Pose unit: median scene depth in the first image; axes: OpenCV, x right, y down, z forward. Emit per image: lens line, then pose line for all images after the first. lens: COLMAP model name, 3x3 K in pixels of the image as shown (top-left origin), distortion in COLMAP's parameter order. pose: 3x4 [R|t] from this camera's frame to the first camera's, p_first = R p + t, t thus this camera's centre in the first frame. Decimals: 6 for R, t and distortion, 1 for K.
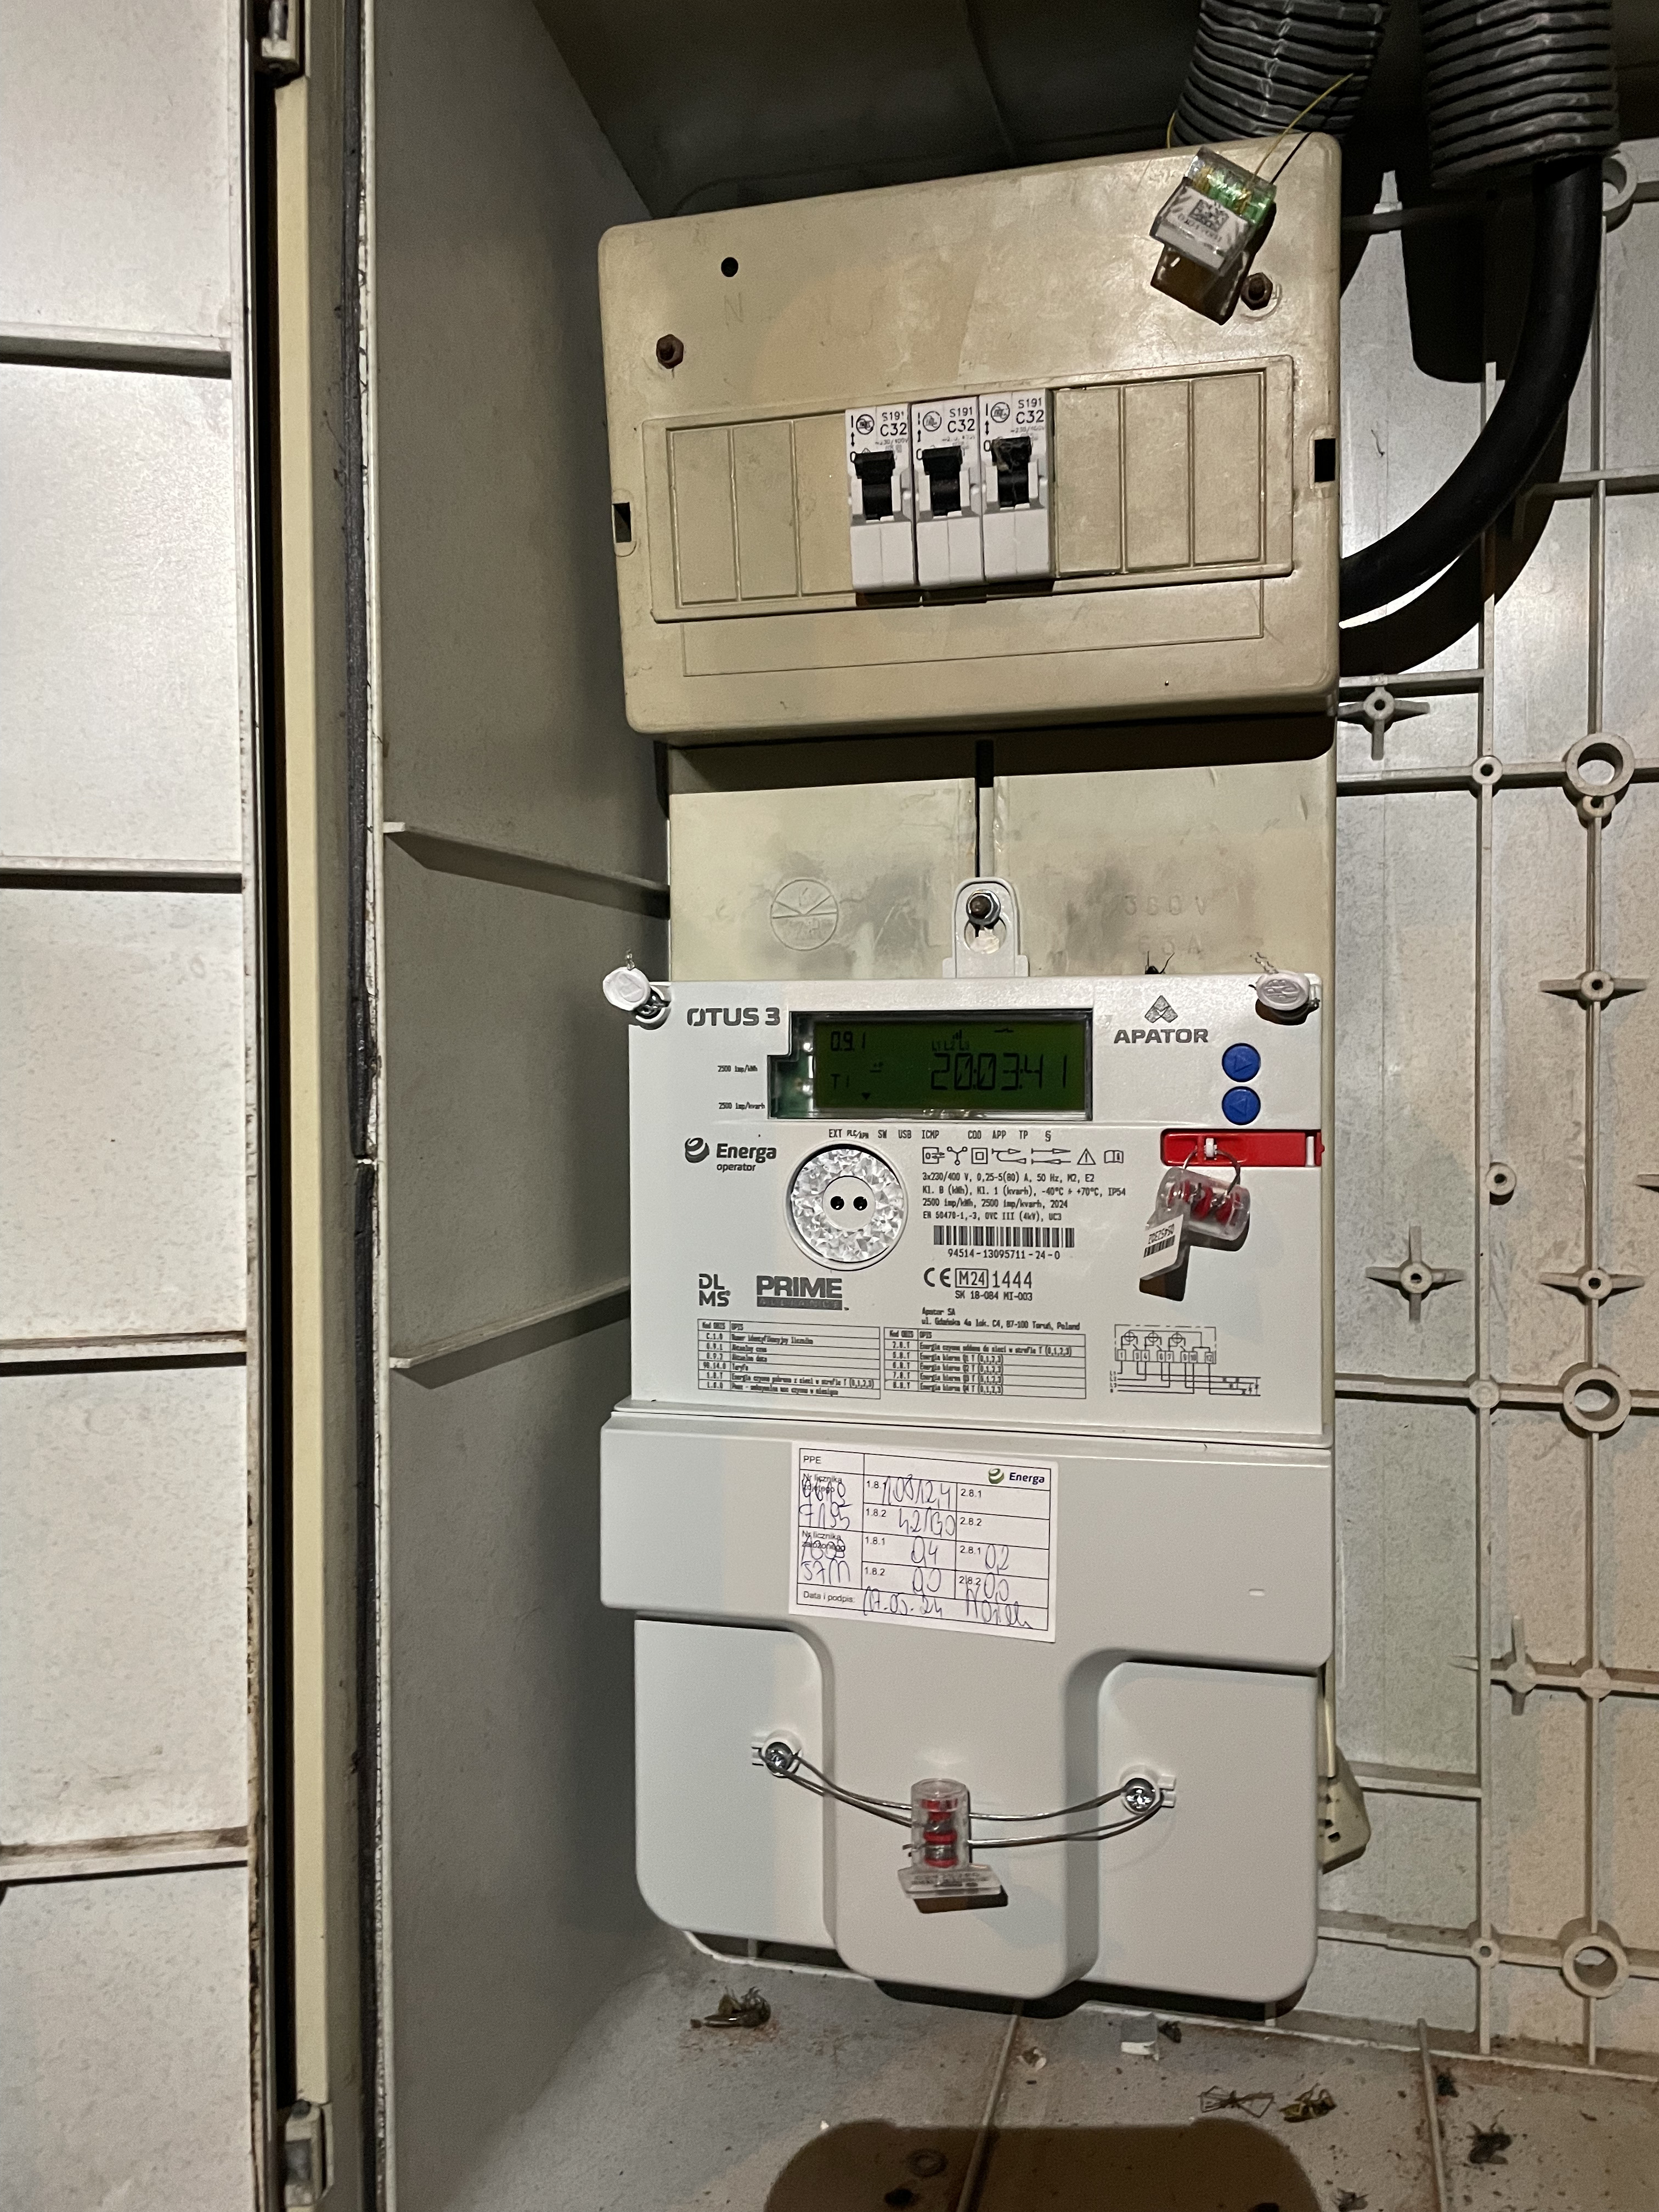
lens RADIAL K [[1676.1, 0, 860.9], [0, 1676.1, 1098.8], [0, 0, 1]] dist [0.064705, -0.100523]
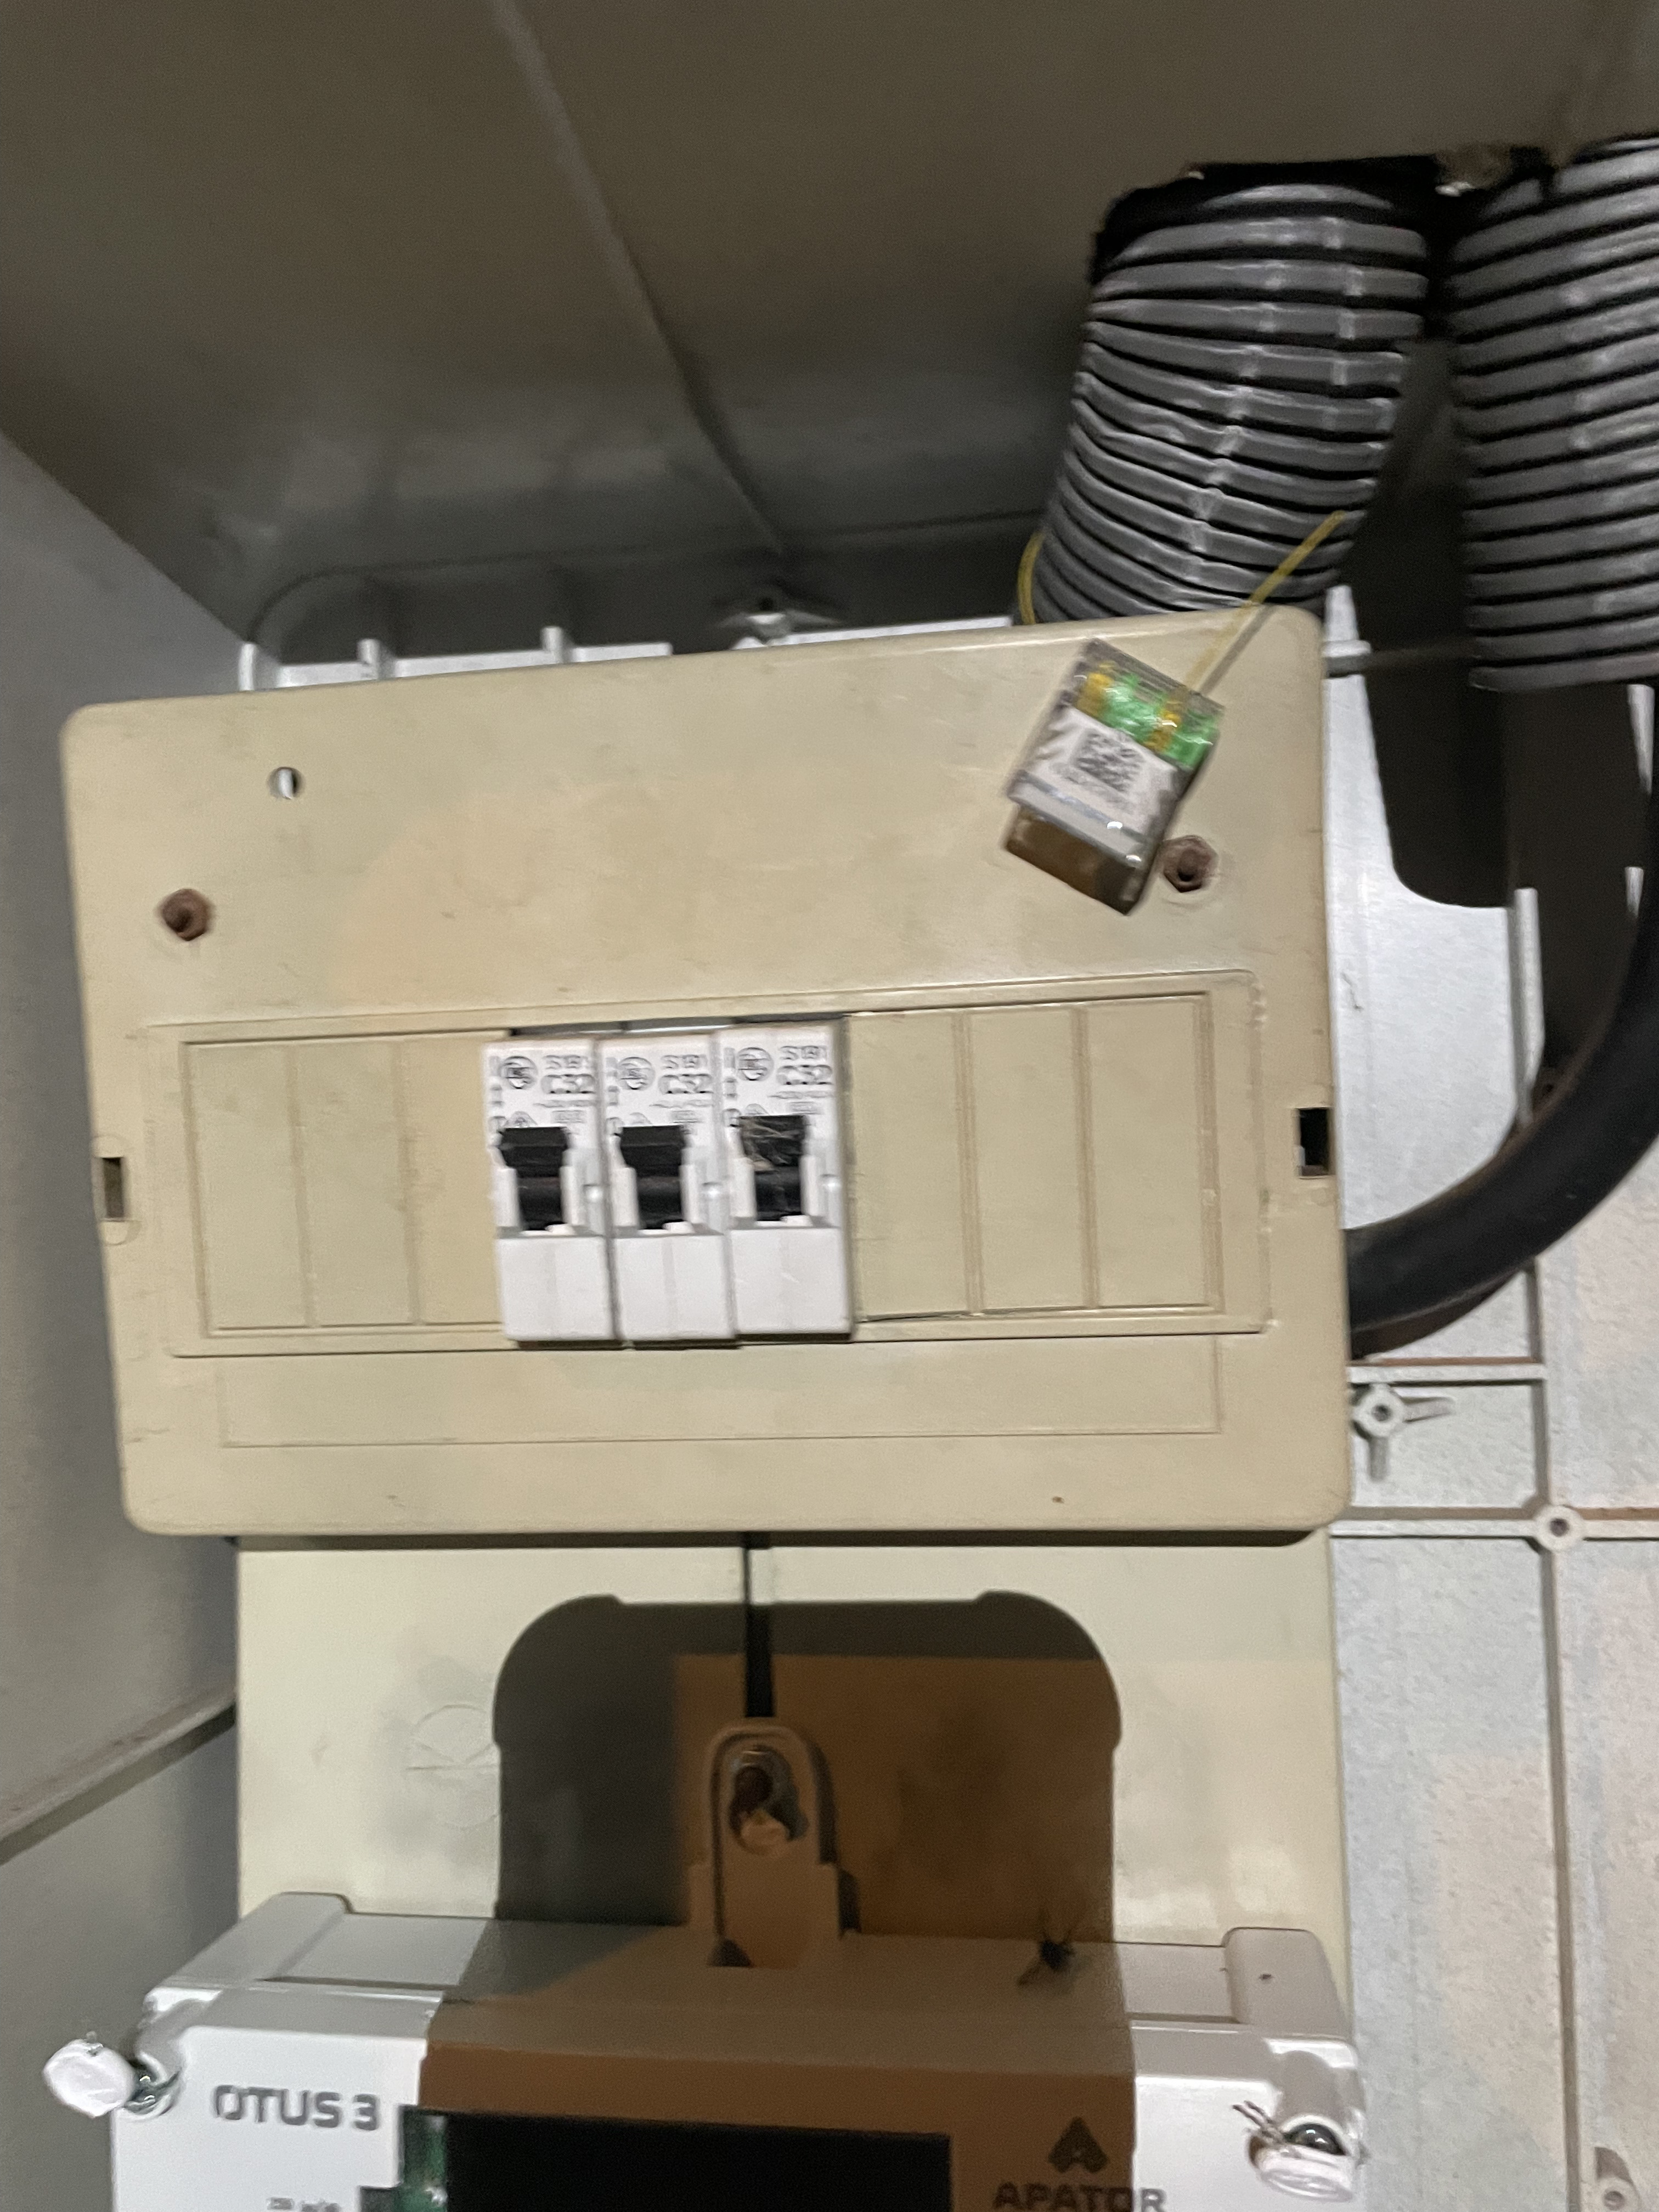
lens RADIAL K [[1676.1, 0, 844.0], [0, 1676.1, 1076.4], [0, 0, 1]] dist [0.064705, -0.100523]
pose [[0.996007, -0.018799, 0.087269, 0.061621], [0.026145, 0.996138, -0.083814, -0.343056], [-0.085357, 0.085761, 0.992653, 0.423626]]
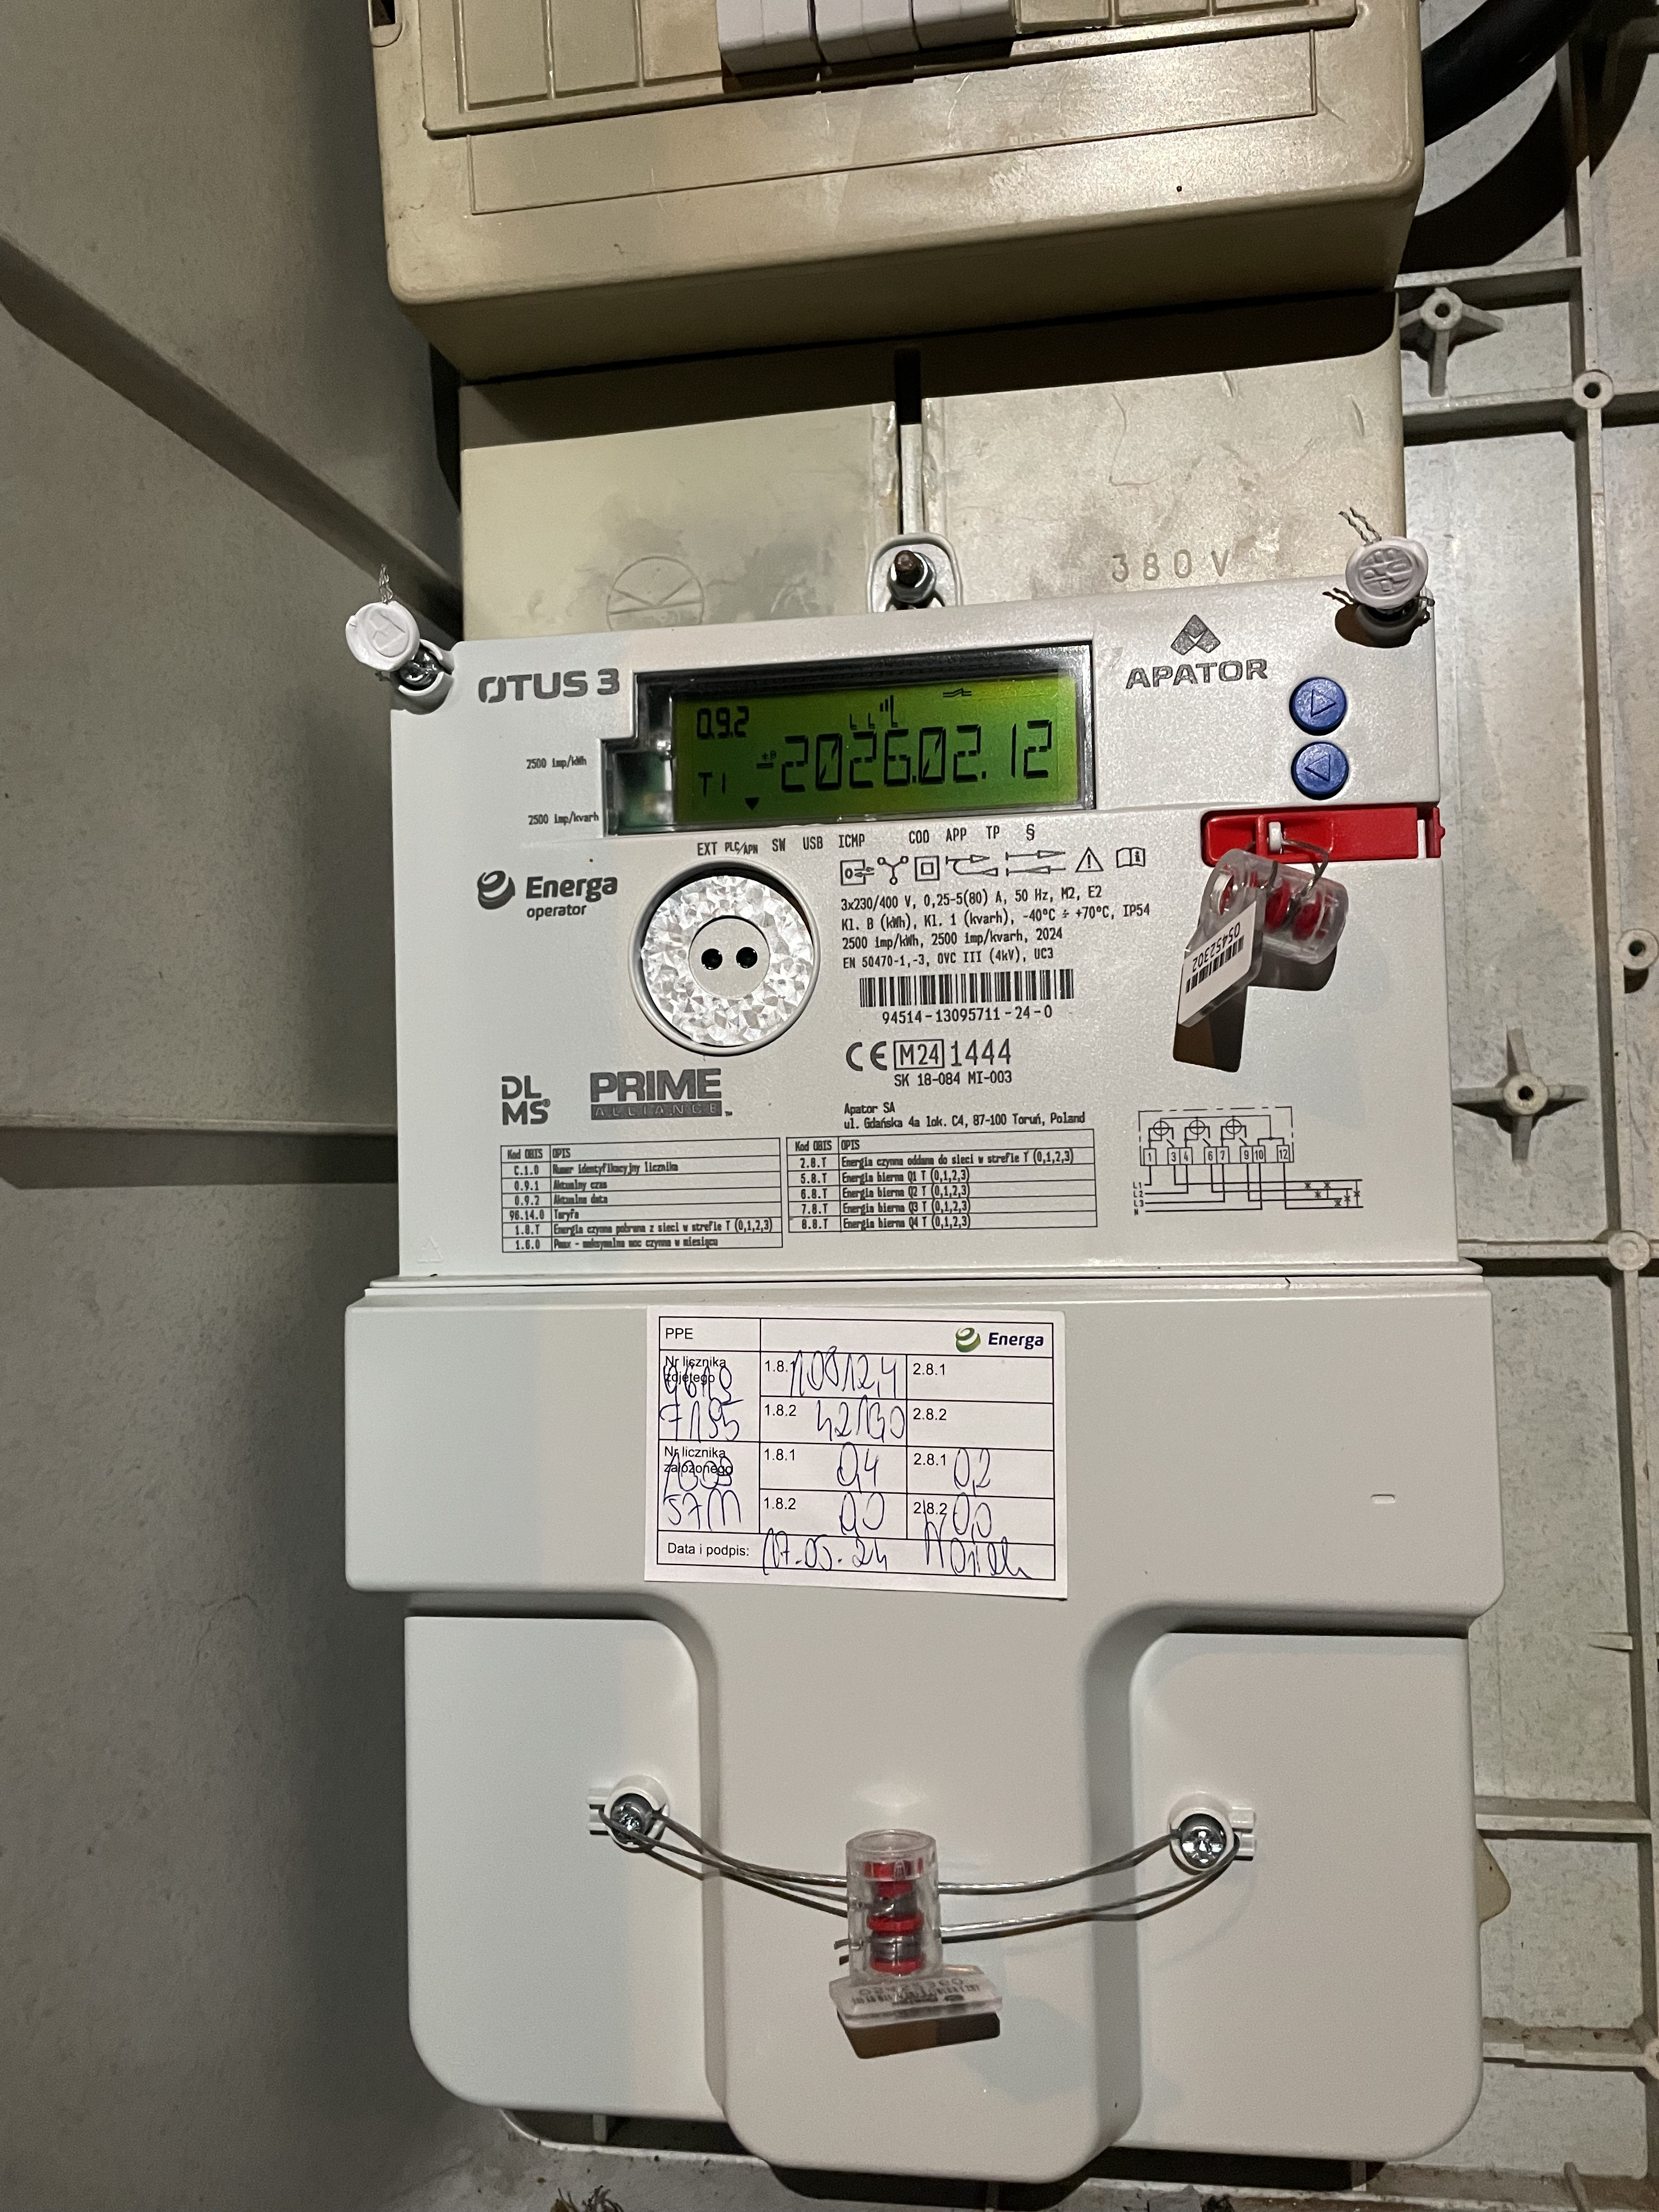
lens RADIAL K [[1676.1, 0, 866.2], [0, 1676.1, 1112.2], [0, 0, 1]] dist [0.064705, -0.100523]
pose [[0.996254, -0.016335, 0.084920, -0.010766], [0.022013, 0.997553, -0.066365, 0.172339], [-0.083628, 0.067986, 0.994175, 0.347619]]
